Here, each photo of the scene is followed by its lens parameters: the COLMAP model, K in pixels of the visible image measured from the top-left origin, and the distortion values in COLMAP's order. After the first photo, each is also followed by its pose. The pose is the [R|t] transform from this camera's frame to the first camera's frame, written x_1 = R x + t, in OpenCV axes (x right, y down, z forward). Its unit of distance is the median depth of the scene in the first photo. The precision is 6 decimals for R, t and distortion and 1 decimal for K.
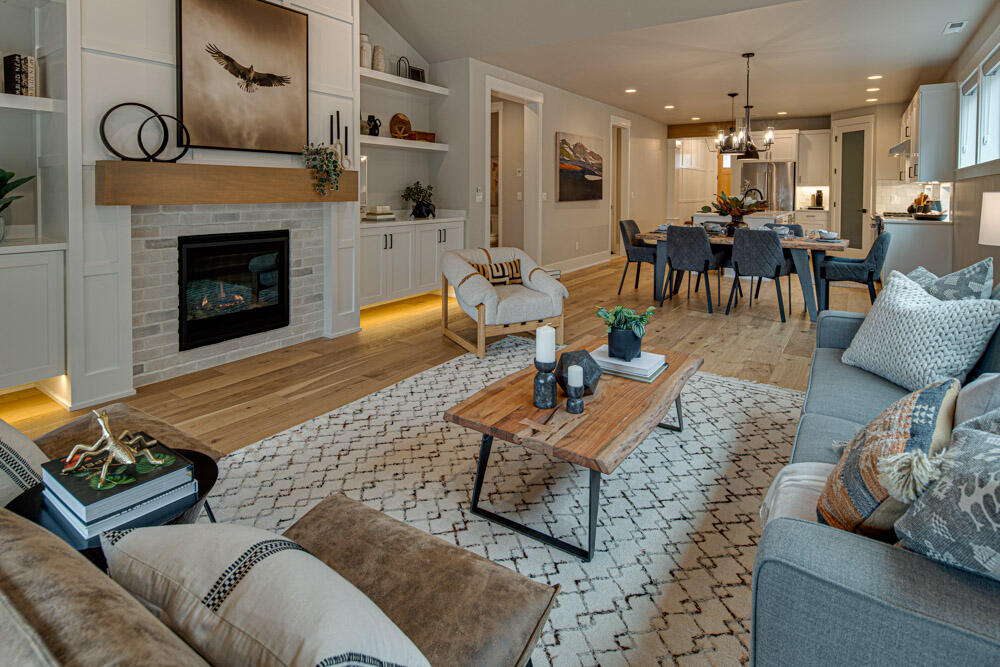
lens RADIAL K [[528.3, 0, 502.7], [0, 528.3, 201.6], [0, 0, 1]] dist [-0.003268, -0.001190]
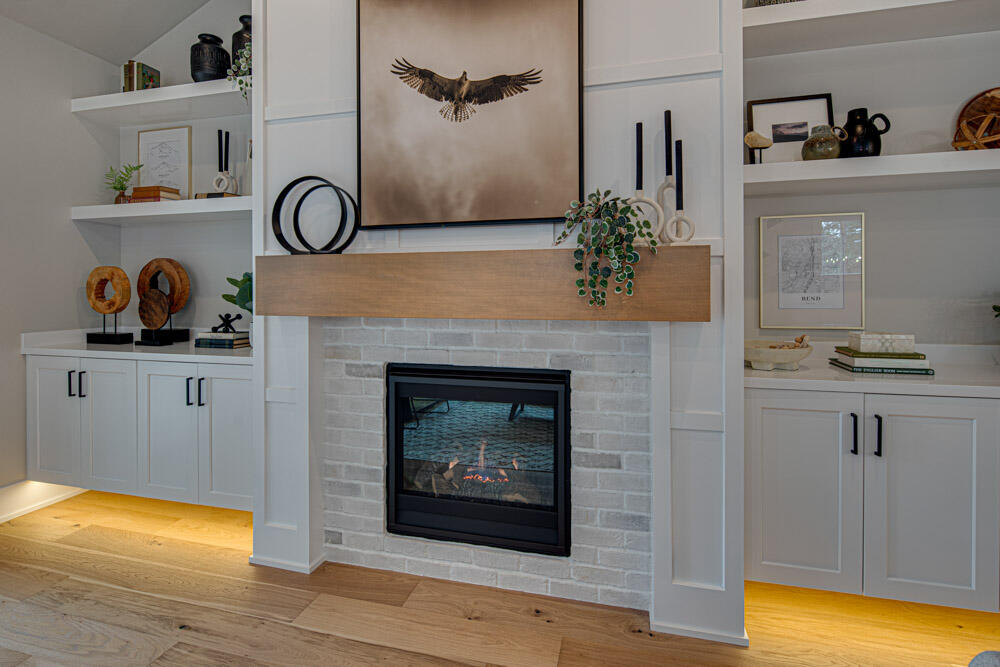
lens RADIAL K [[485.5, 0, 493.4], [0, 485.5, 290.6], [0, 0, 1]] dist [0.001066, -0.001652]
pose [[0.326122, -0.002388, -0.945325, 0.021312], [-0.014470, 0.999867, -0.007518, -0.023077], [0.945217, 0.016131, 0.326044, 0.880035]]
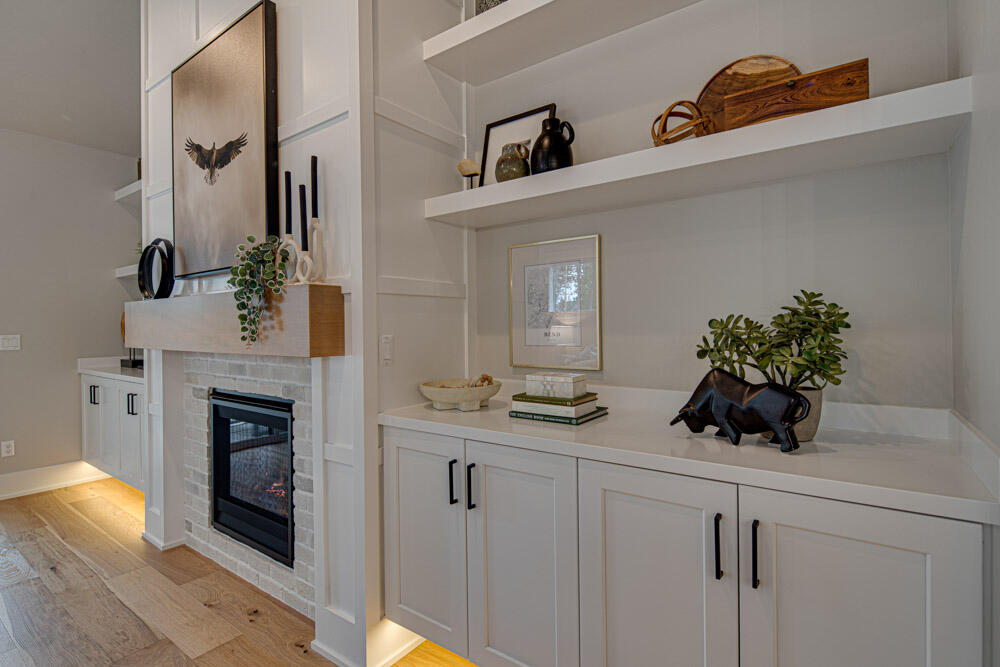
lens RADIAL K [[484.4, 0, 496.2], [0, 484.4, 326.1], [0, 0, 1]] dist [0.000796, -0.000733]
pose [[-0.038867, -0.001376, -0.999243, 0.118099], [-0.009290, 0.999956, -0.001016, -0.031515], [0.999201, 0.009244, -0.038878, 1.402510]]
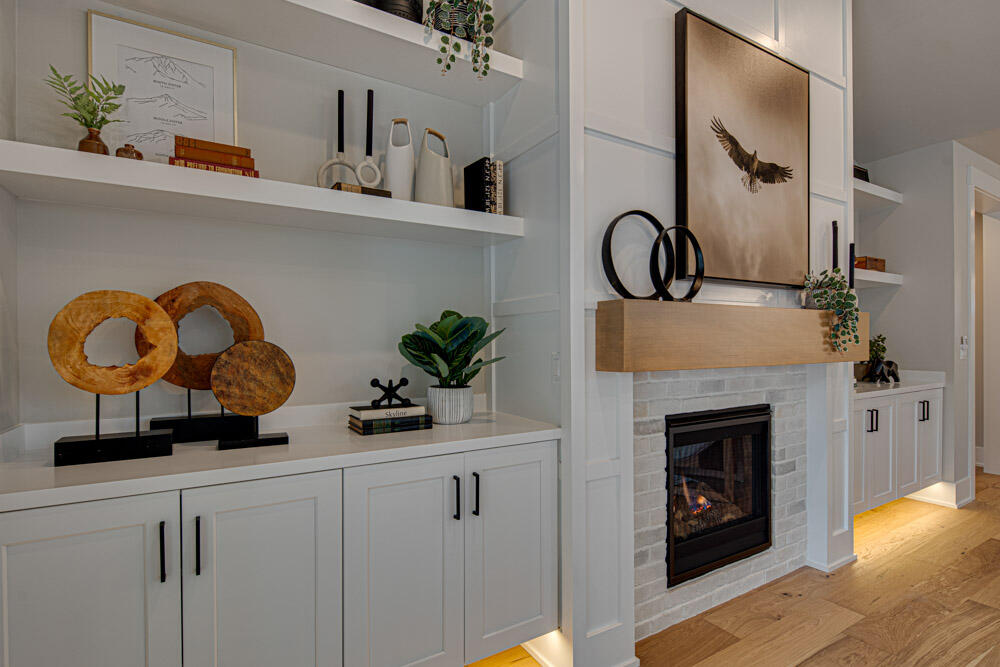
lens RADIAL K [[486.8, 0, 498.0], [0, 486.8, 346.1], [0, 0, 1]] dist [-0.000240, -0.000275]
pose [[0.904100, -0.006543, -0.427271, -0.515976], [0.001132, 0.999916, -0.012916, -0.013069], [0.427319, 0.011194, 0.904032, 0.338662]]
